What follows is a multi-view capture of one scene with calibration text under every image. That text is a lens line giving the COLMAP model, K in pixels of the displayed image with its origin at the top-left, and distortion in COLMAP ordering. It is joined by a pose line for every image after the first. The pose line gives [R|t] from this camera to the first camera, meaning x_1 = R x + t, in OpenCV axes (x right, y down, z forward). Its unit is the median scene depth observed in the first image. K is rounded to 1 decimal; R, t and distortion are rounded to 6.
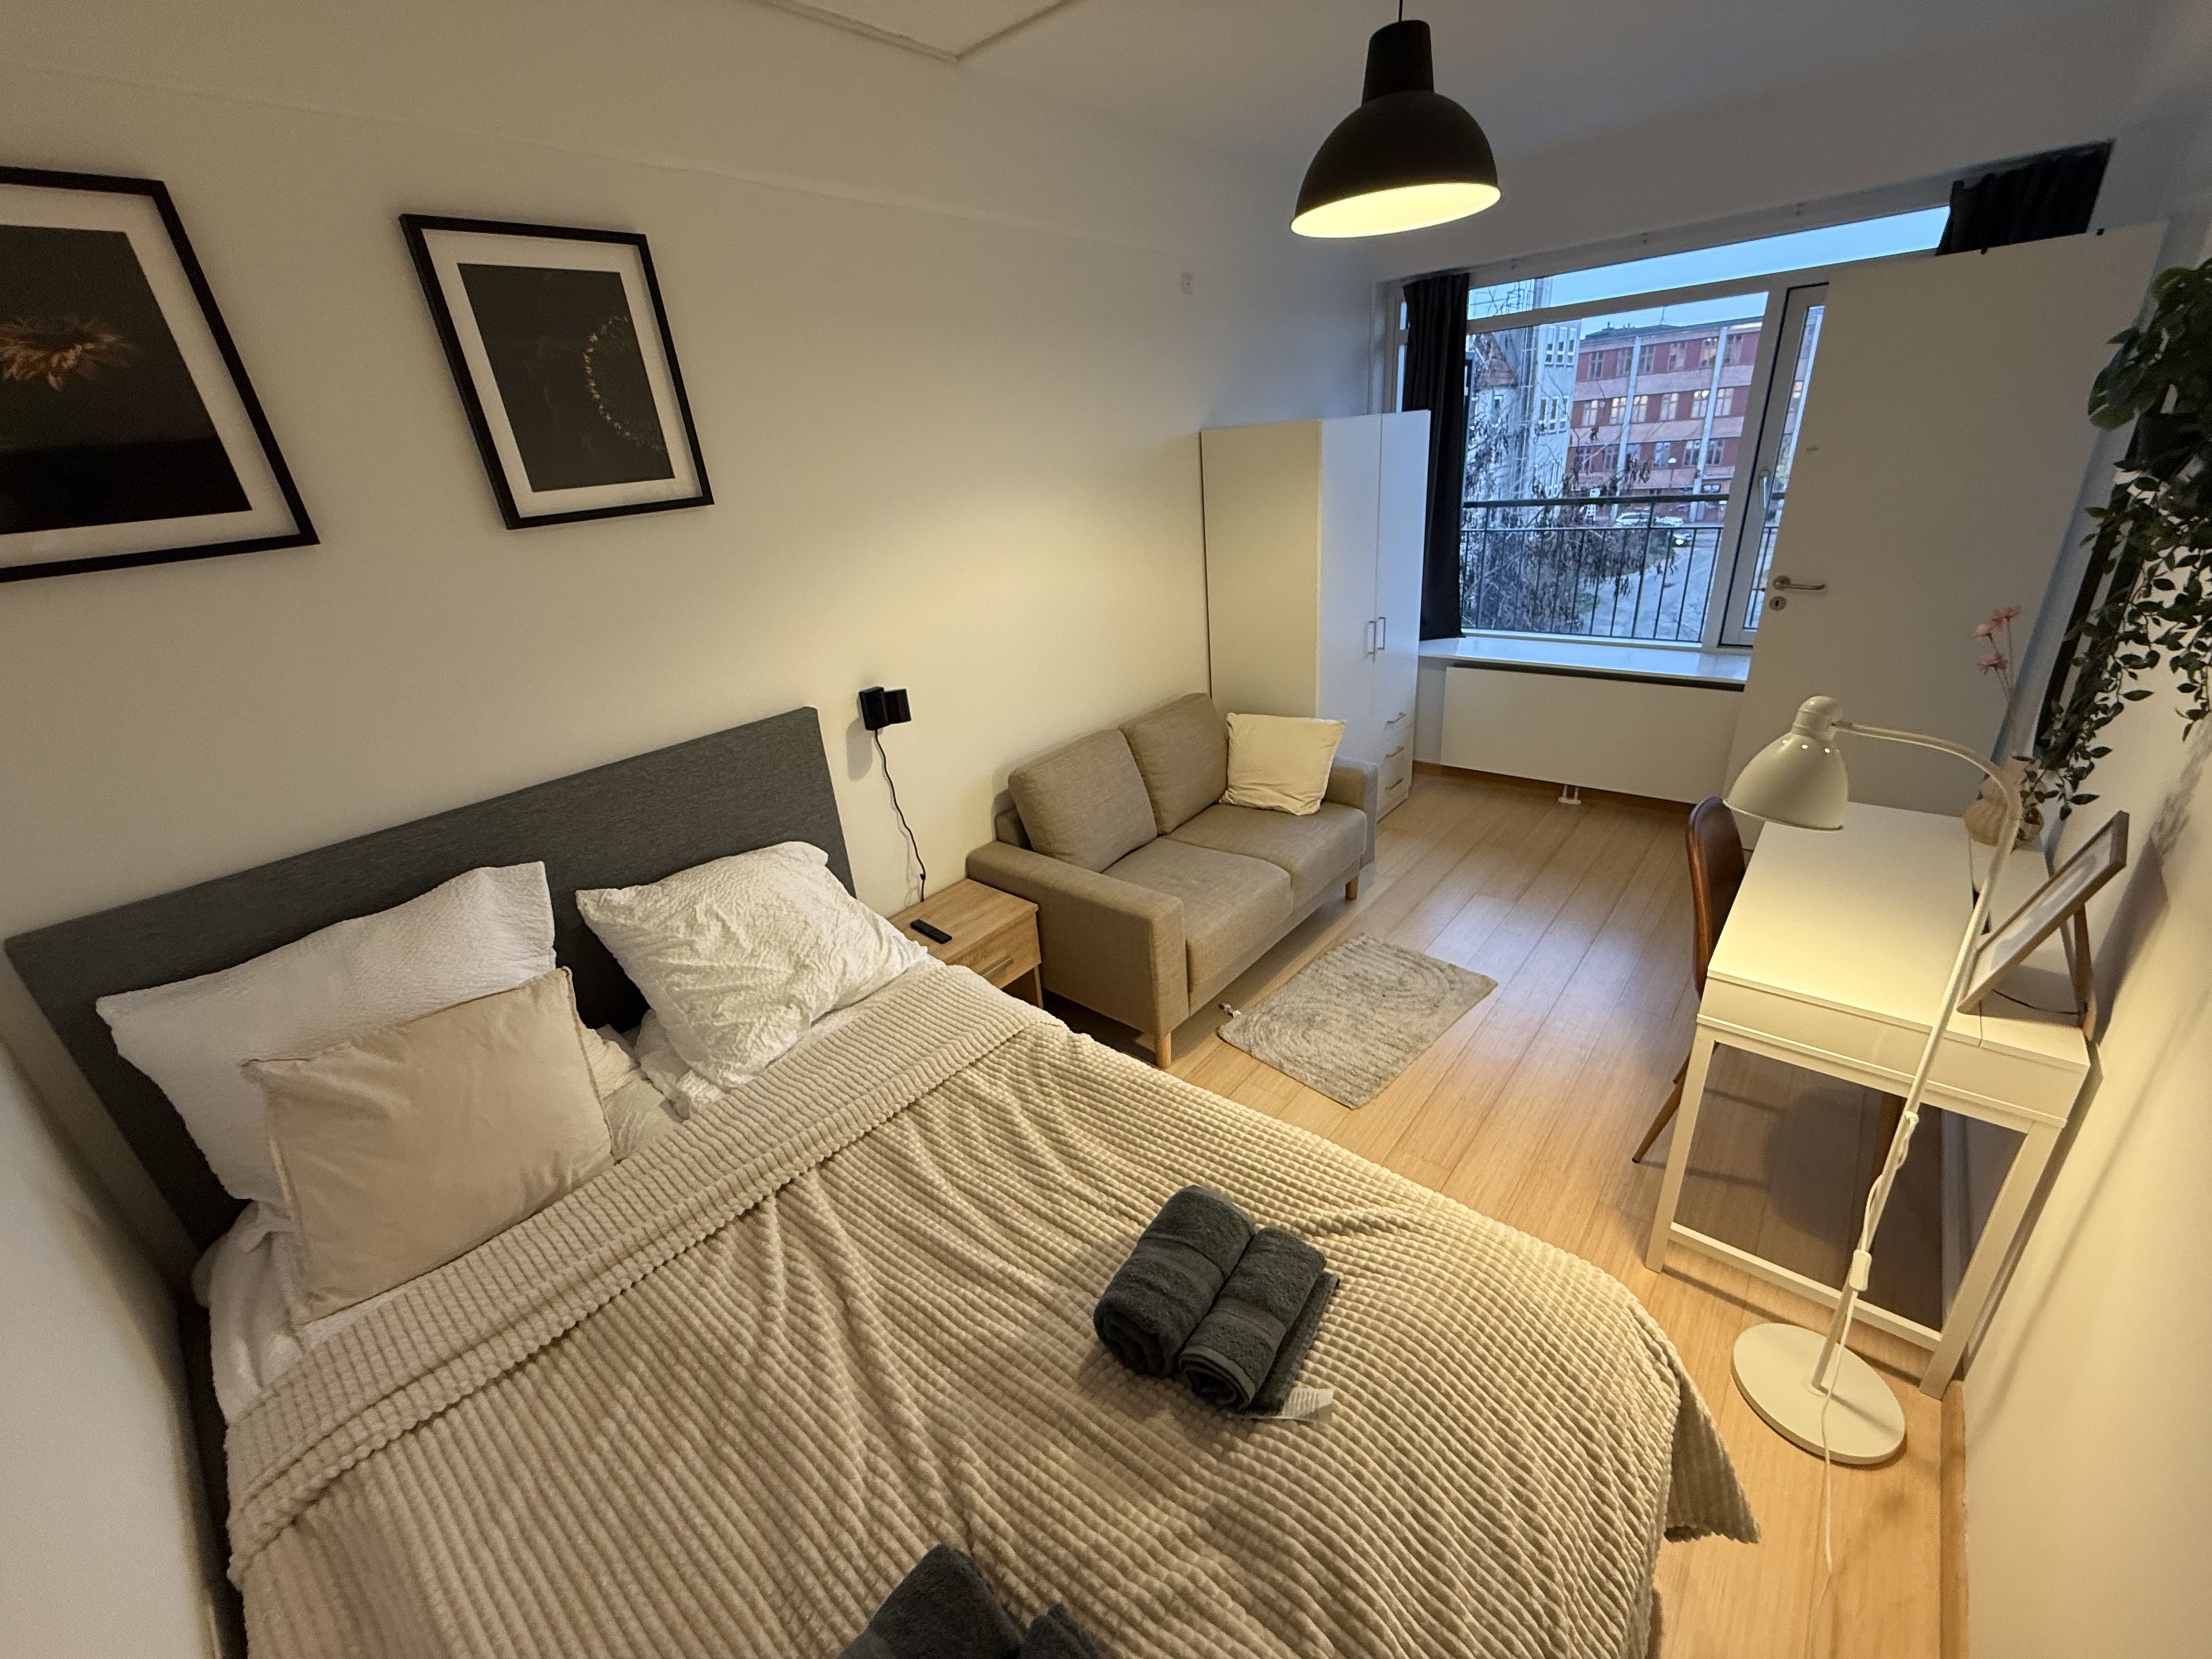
lens RADIAL K [[884.9, 0, 1106.0], [0, 884.9, 829.5], [0, 0, 1]] dist [0.001775, 0.000313]
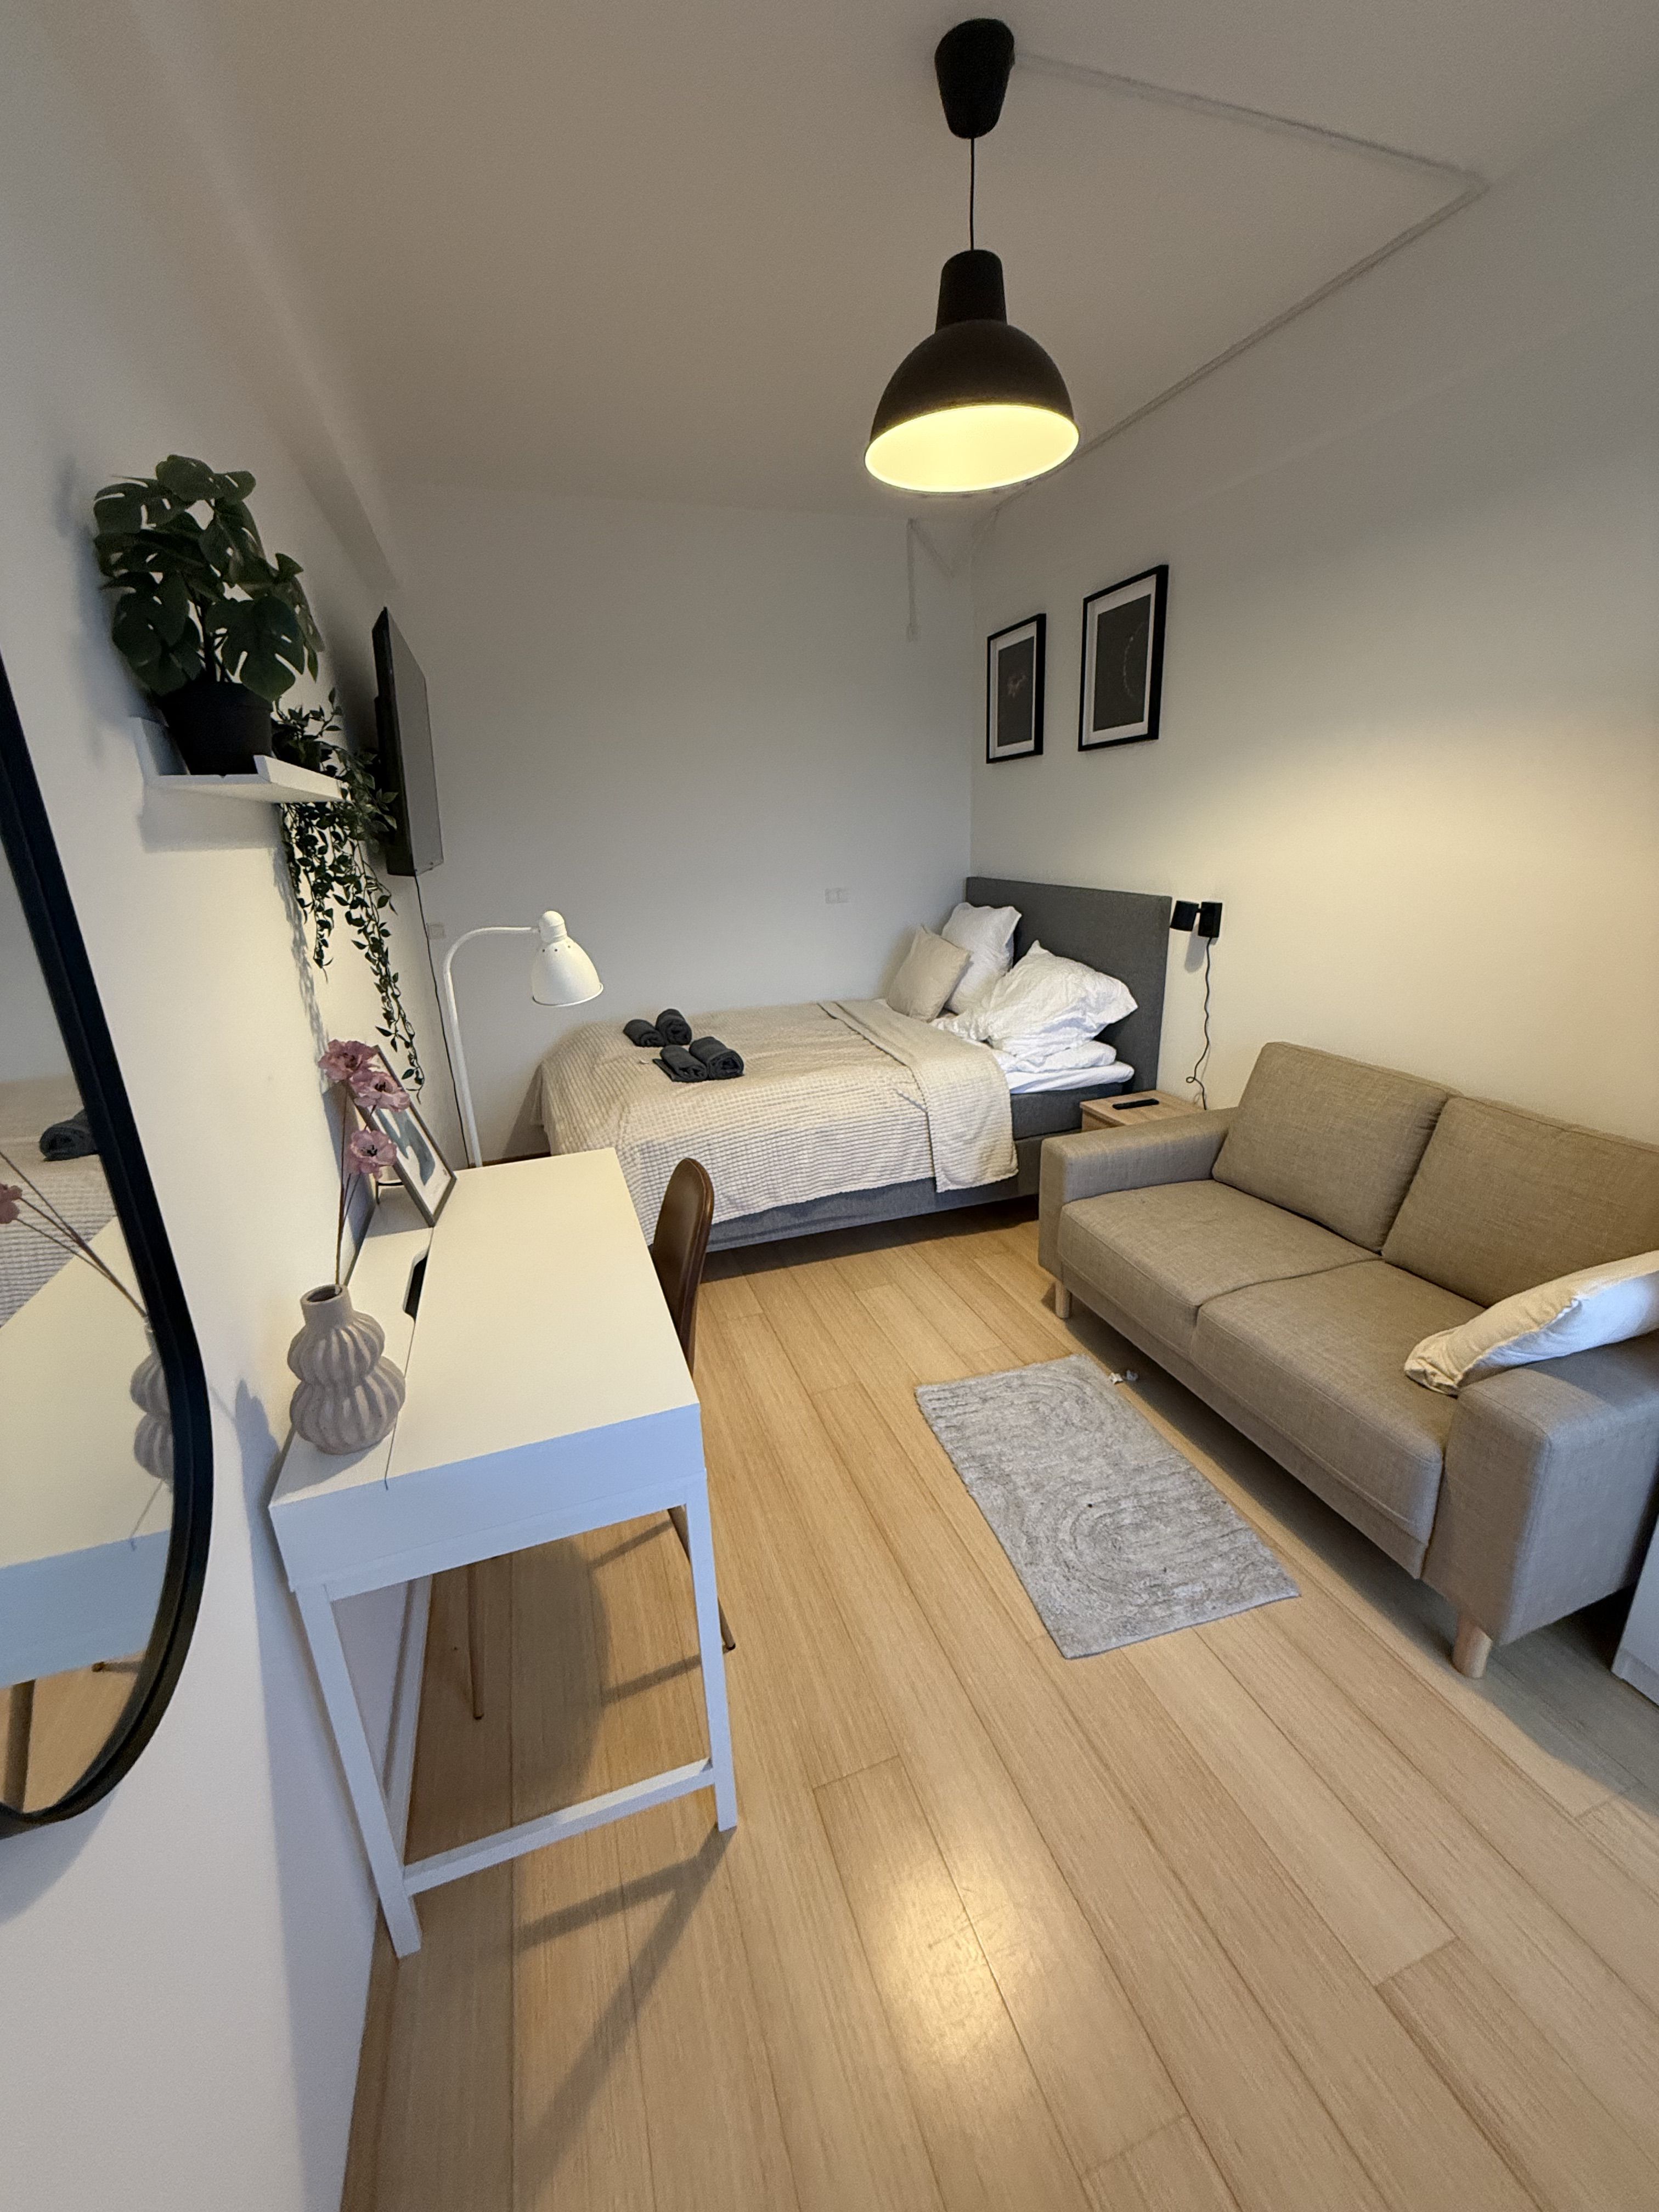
lens RADIAL K [[878.9, 0, 841.6], [0, 878.9, 1108.2], [0, 0, 1]] dist [0.000143, 0.000132]
pose [[-0.496087, 0.364006, -0.788288, 1.196056], [-0.279835, 0.792409, 0.542015, -0.527084], [0.821943, 0.489476, -0.291243, 1.294517]]
